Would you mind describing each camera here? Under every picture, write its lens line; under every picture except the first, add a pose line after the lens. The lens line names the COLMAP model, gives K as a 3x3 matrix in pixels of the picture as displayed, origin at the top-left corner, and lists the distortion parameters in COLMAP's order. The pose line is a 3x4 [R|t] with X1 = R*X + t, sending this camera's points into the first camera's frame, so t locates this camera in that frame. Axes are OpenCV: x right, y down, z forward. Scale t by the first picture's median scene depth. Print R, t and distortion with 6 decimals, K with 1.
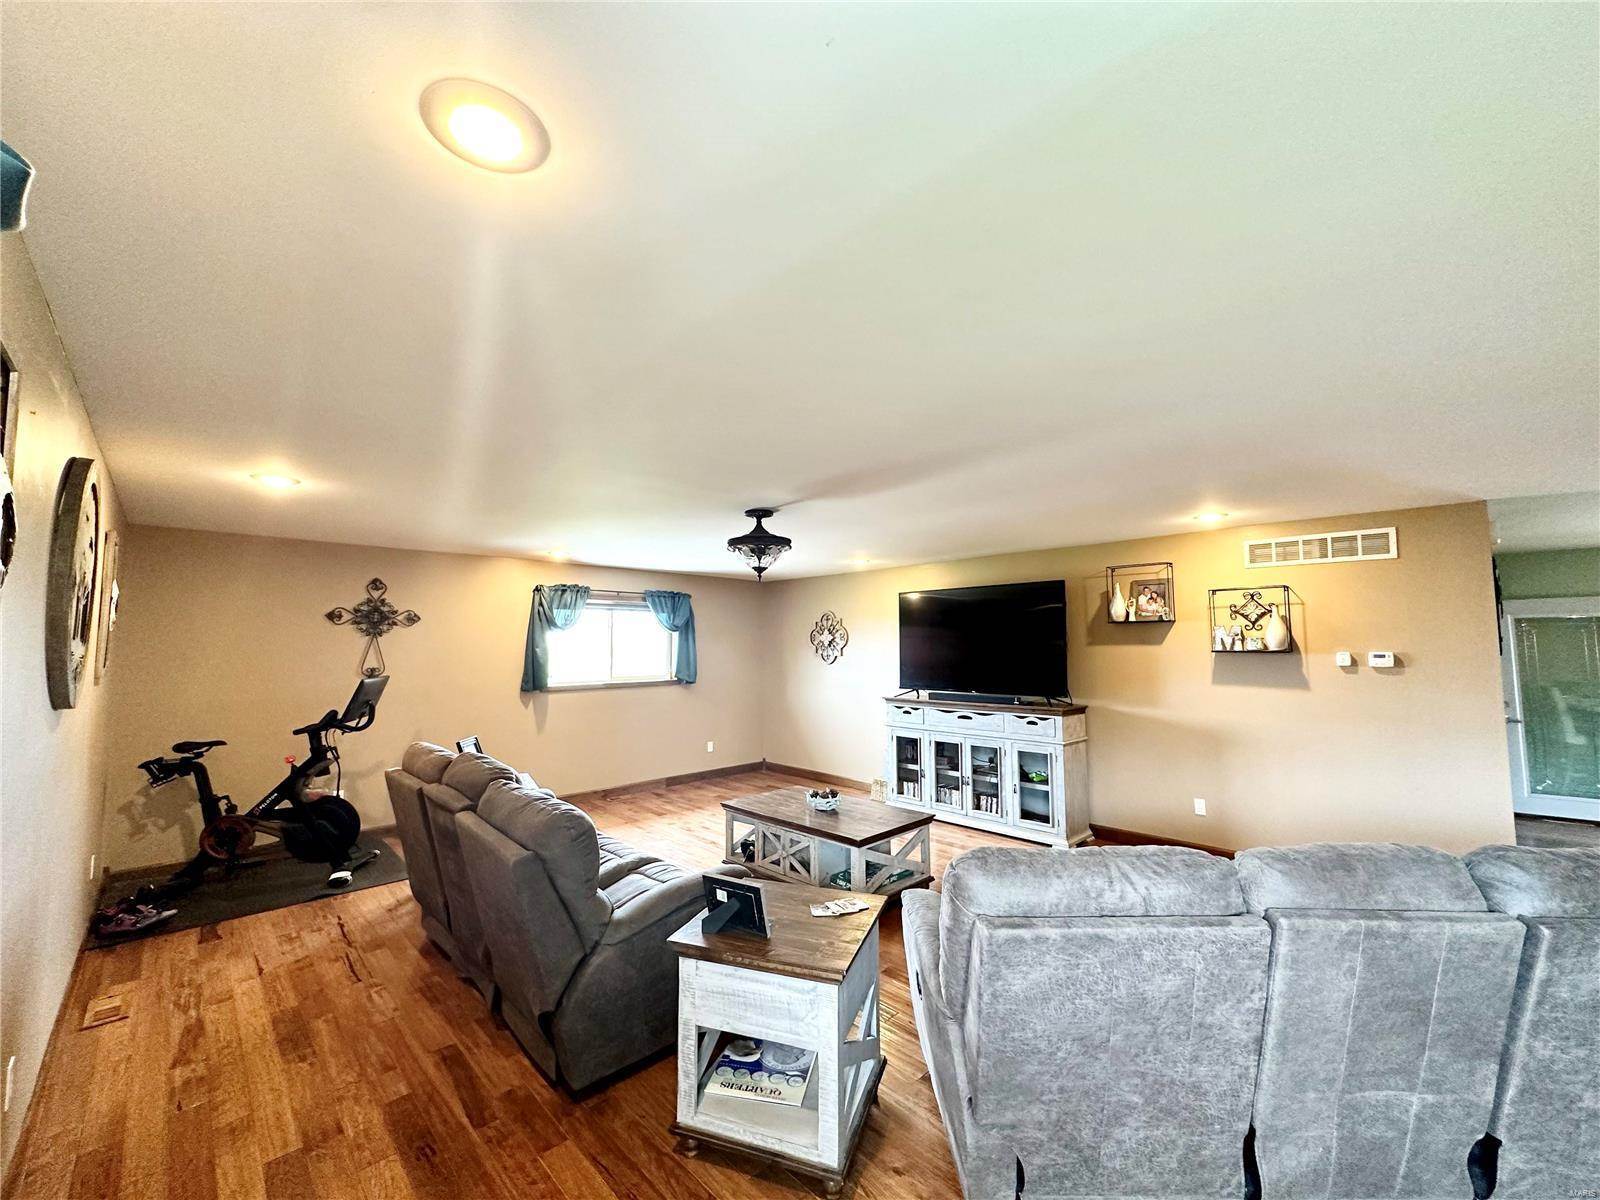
lens RADIAL K [[637.7, 0, 798.4], [0, 637.7, 606.1], [0, 0, 1]] dist [-0.001089, 0.000148]
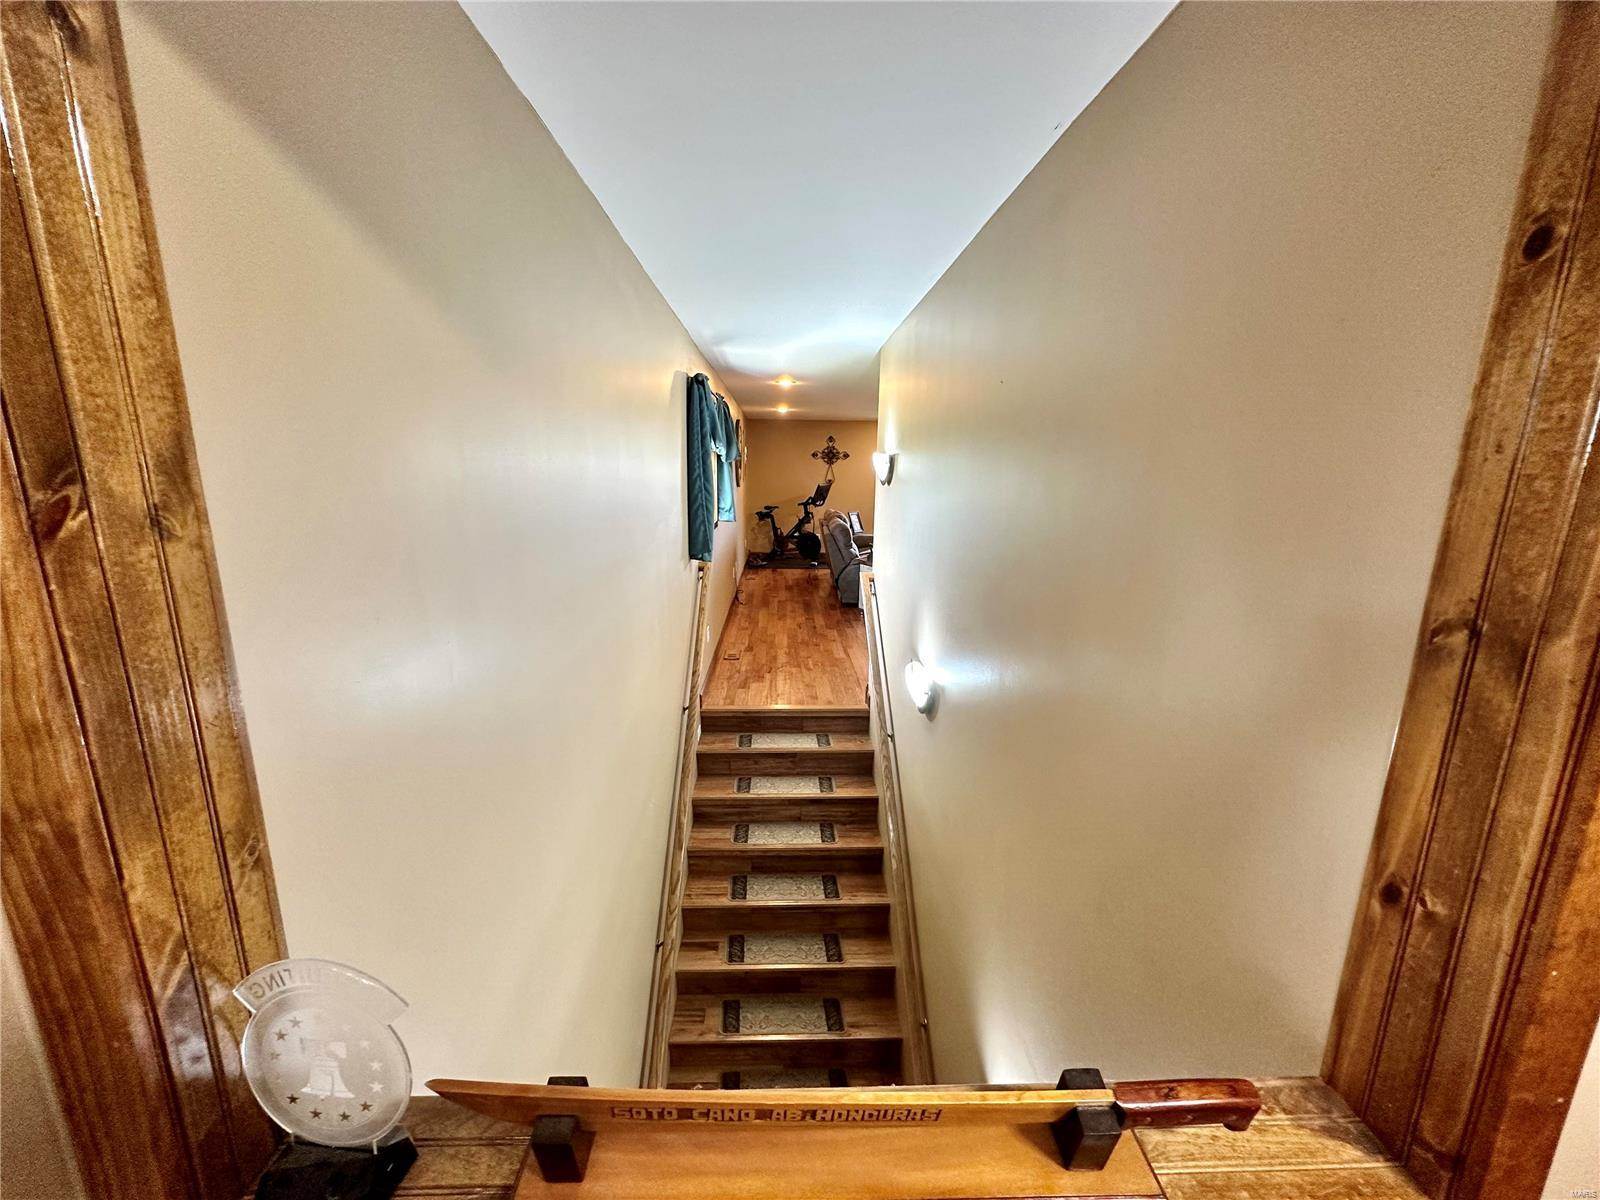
lens RADIAL K [[637.7, 0, 795.9], [0, 637.7, 601.0], [0, 0, 1]] dist [-0.001089, 0.000148]
pose [[0.734048, 0.155757, -0.660994, 0.875904], [0.029189, 0.965206, 0.259856, -0.082771], [0.678470, -0.210041, 0.703961, -0.810382]]
